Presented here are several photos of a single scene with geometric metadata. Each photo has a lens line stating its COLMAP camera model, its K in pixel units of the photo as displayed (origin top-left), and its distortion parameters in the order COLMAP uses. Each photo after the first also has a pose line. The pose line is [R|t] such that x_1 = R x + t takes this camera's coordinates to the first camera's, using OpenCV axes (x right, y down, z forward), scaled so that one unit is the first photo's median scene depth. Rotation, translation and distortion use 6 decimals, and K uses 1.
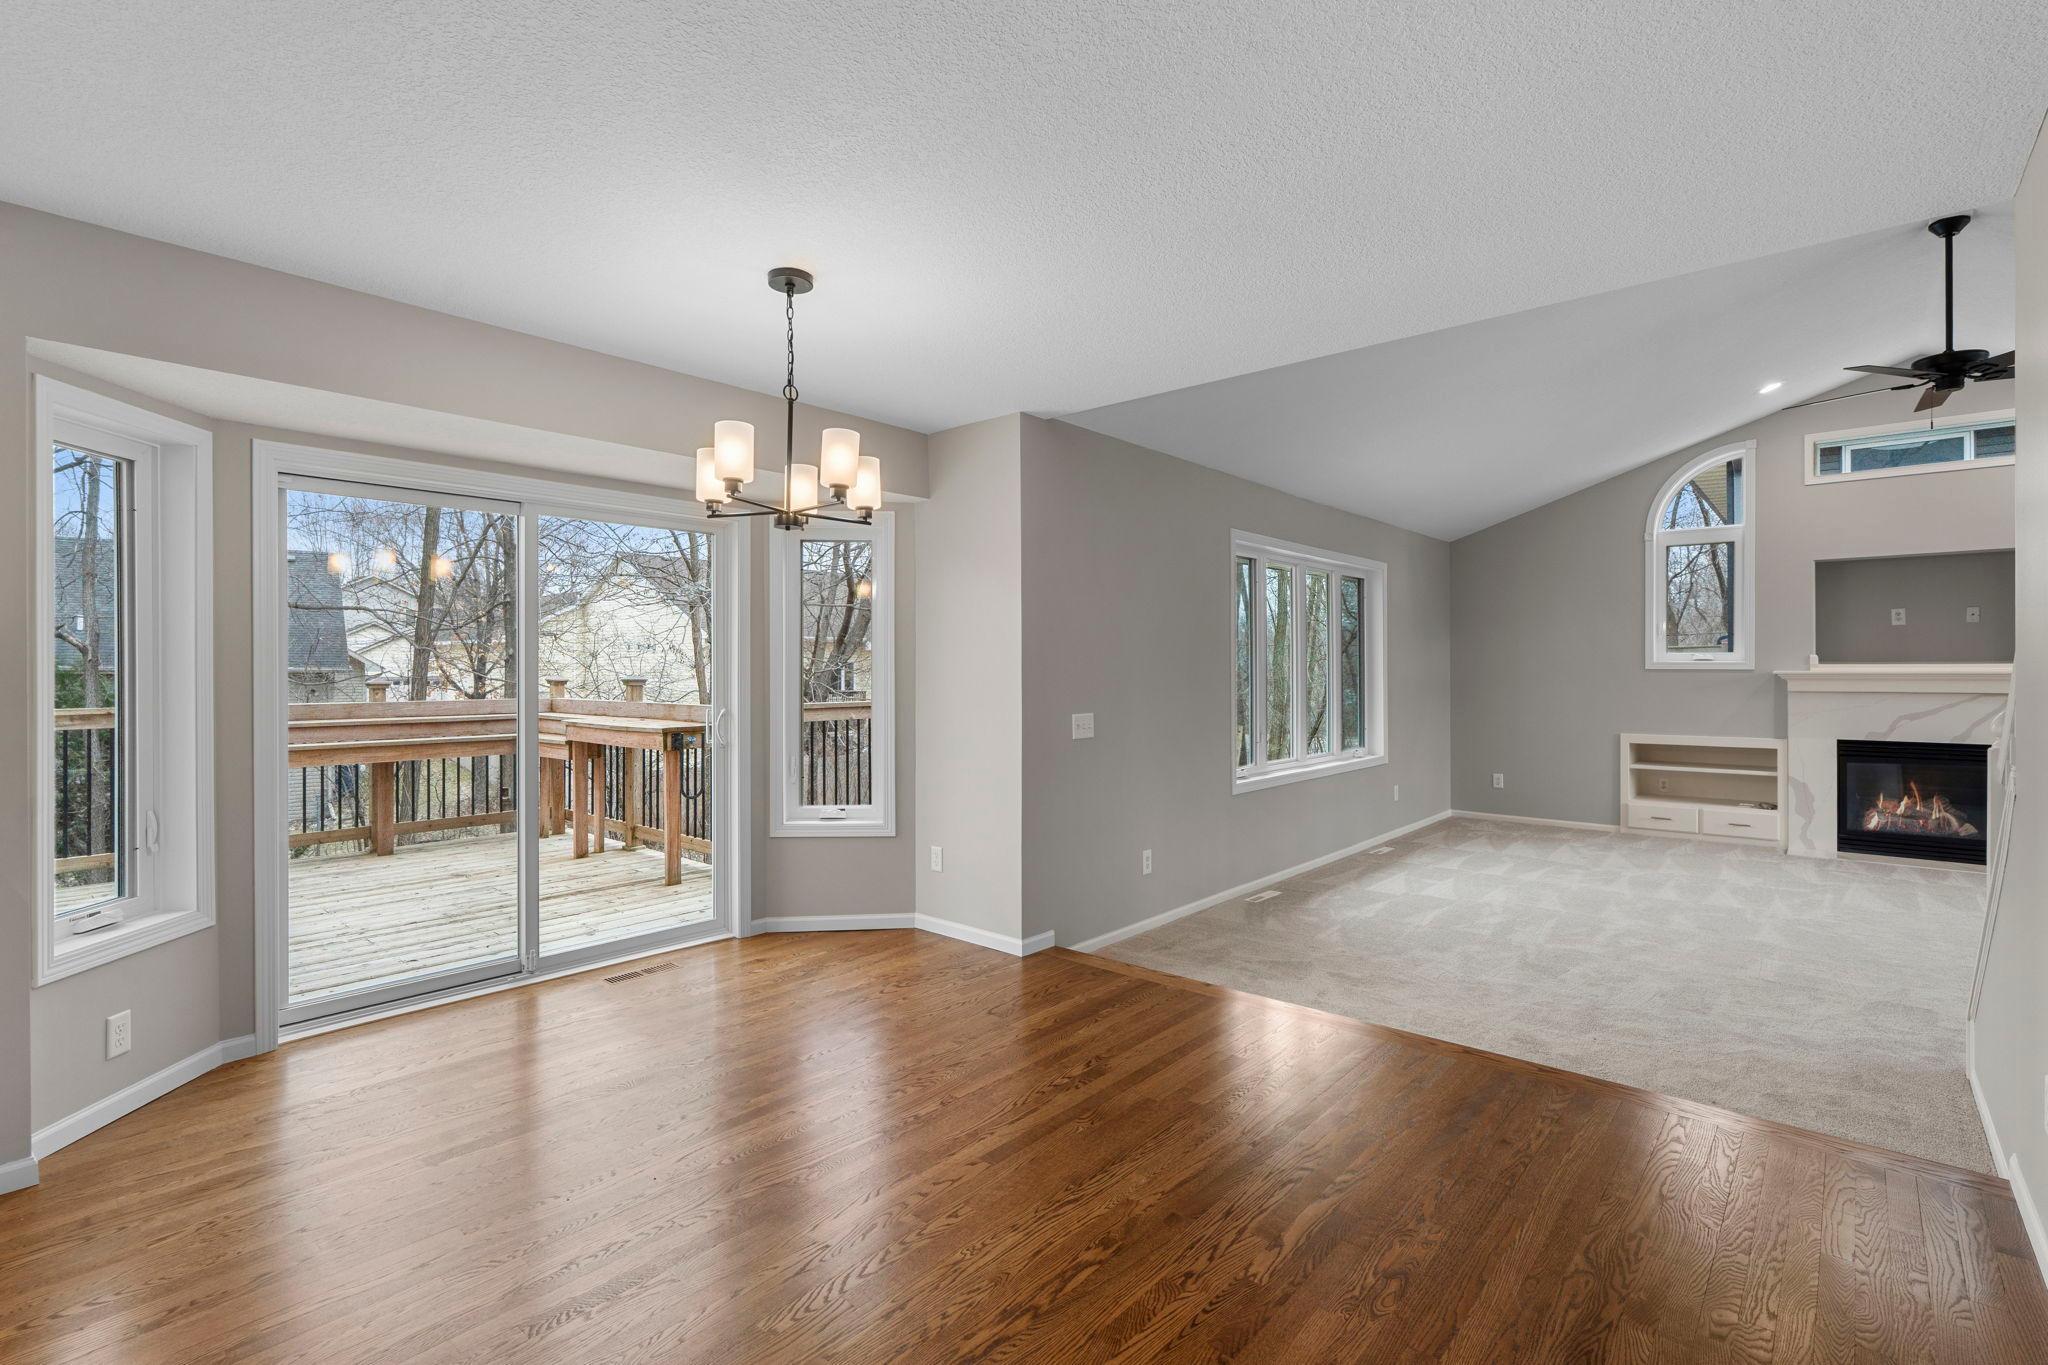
lens RADIAL K [[907.8, 0, 1020.6], [0, 907.8, 679.3], [0, 0, 1]] dist [-0.011472, 0.000234]
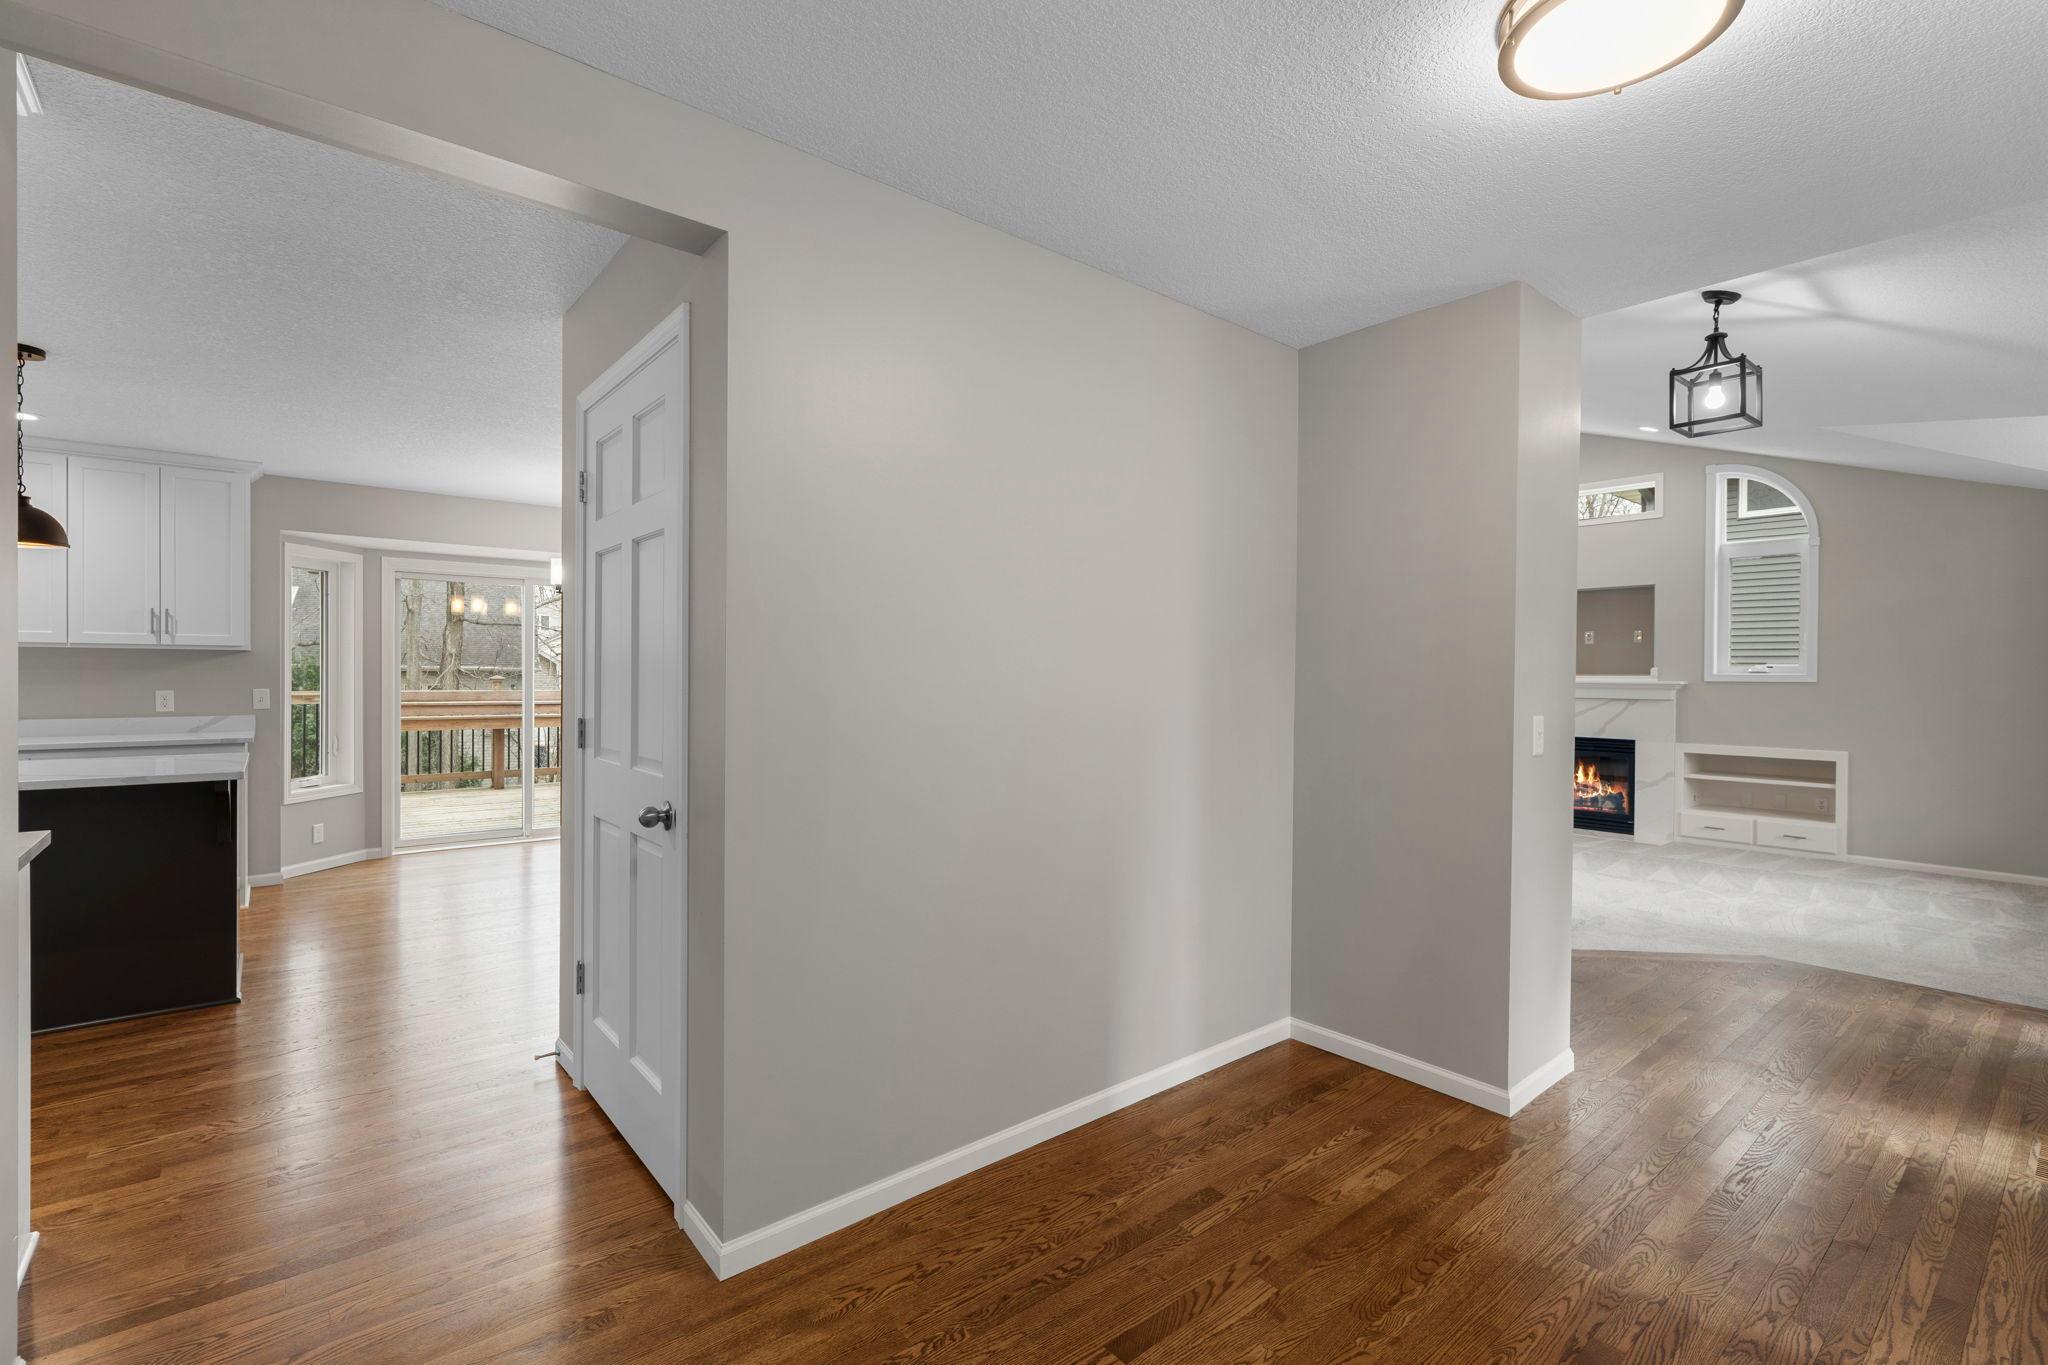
lens RADIAL K [[907.8, 0, 1031.2], [0, 907.8, 673.7], [0, 0, 1]] dist [-0.011472, 0.000234]
pose [[0.992100, 0.016792, -0.124320, 0.386963], [-0.017319, 0.999845, -0.003160, -0.001680], [0.124248, 0.005288, 0.992237, -0.379441]]
